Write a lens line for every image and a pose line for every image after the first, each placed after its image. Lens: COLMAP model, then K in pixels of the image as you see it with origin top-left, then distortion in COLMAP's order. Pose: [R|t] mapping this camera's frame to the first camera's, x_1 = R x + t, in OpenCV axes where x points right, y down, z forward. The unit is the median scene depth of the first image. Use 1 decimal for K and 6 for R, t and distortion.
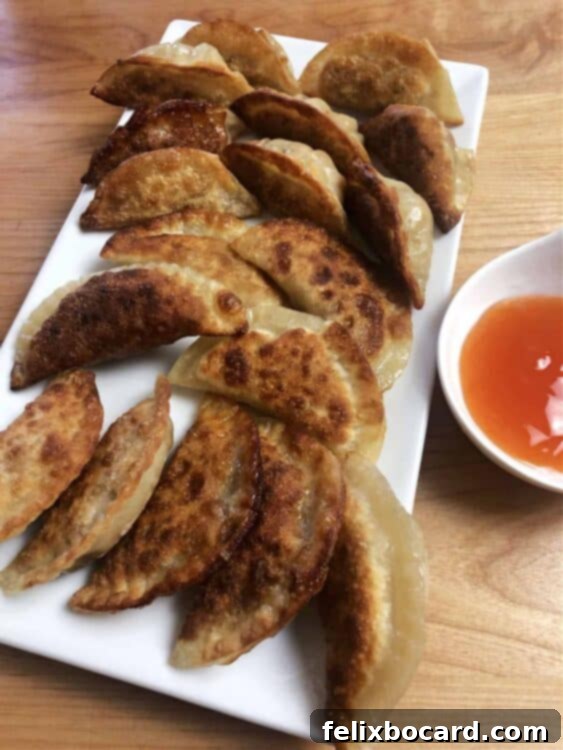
lens RADIAL K [[379.9, 0, 296.9], [0, 379.9, 468.5], [0, 0, 1]] dist [-0.002650, 0.002184]
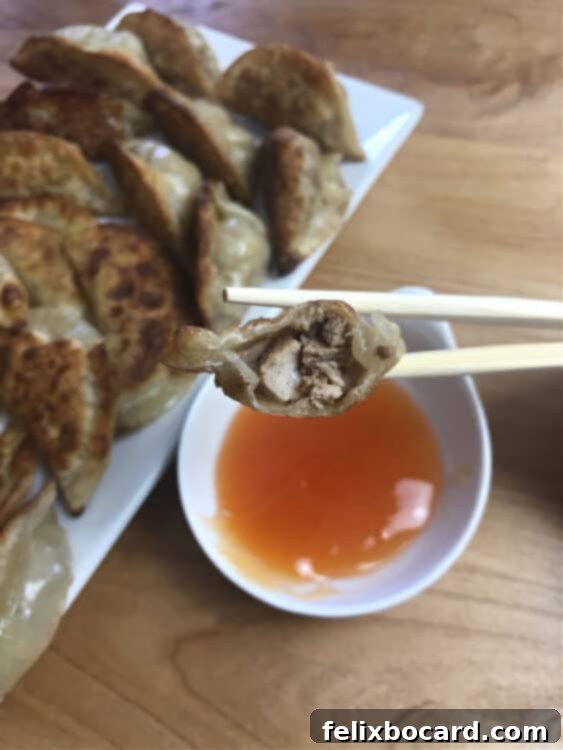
lens RADIAL K [[379.9, 0, 296.9], [0, 379.9, 468.5], [0, 0, 1]] dist [-0.002650, 0.002184]
pose [[0.956791, 0.267533, -0.113918, 0.664056], [-0.267434, 0.963436, 0.016442, -0.204128], [0.114151, 0.014734, 0.993354, 0.116685]]
